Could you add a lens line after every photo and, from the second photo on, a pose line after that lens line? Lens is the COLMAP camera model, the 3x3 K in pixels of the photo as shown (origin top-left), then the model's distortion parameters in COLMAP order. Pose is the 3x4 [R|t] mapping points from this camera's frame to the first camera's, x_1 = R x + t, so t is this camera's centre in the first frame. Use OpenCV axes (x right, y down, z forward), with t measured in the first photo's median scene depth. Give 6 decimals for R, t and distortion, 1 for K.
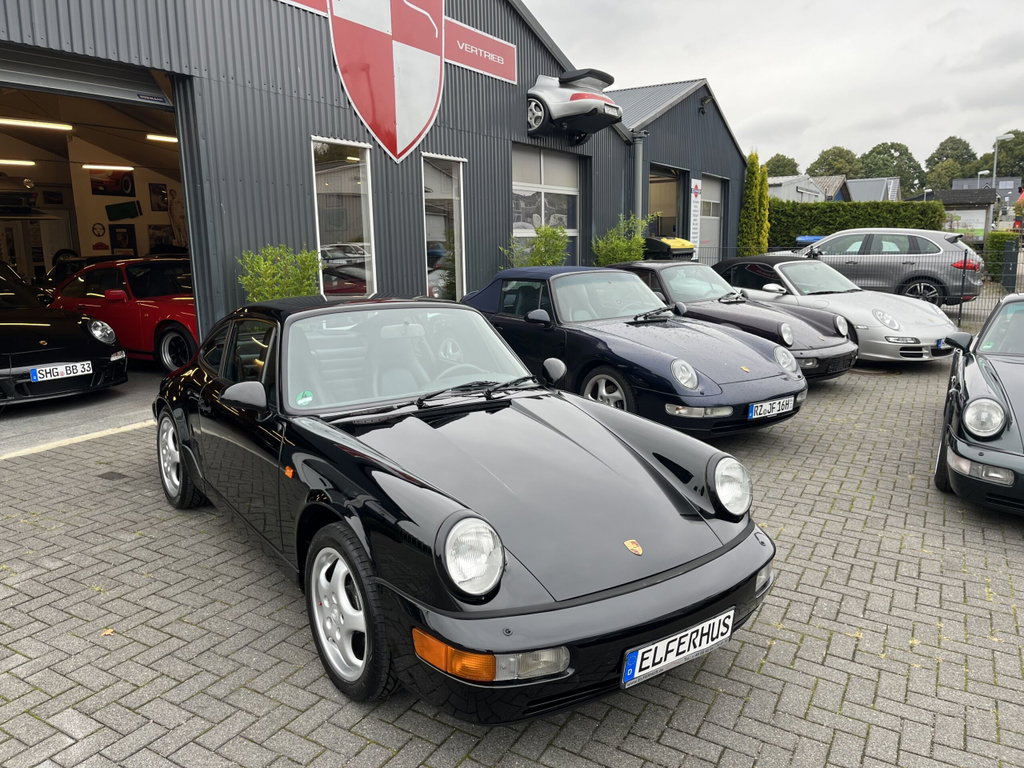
lens RADIAL K [[774.8, 0, 516.8], [0, 774.8, 387.5], [0, 0, 1]] dist [0.086095, -0.128247]
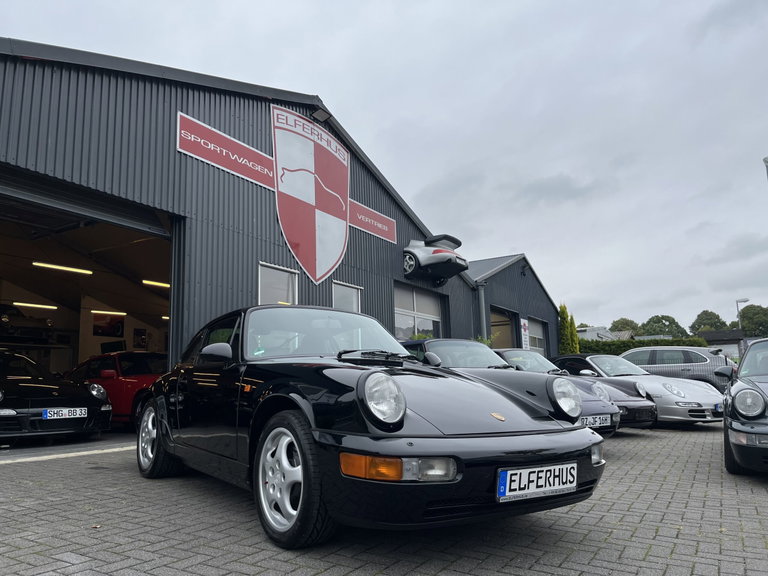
lens RADIAL K [[580.9, 0, 393.0], [0, 580.9, 286.0], [0, 0, 1]] dist [0.065774, -0.096360]
pose [[0.999871, -0.016017, -0.001484, -0.010969], [0.014526, 0.938715, -0.344388, 0.122357], [0.006910, 0.344322, 0.938826, -0.017231]]
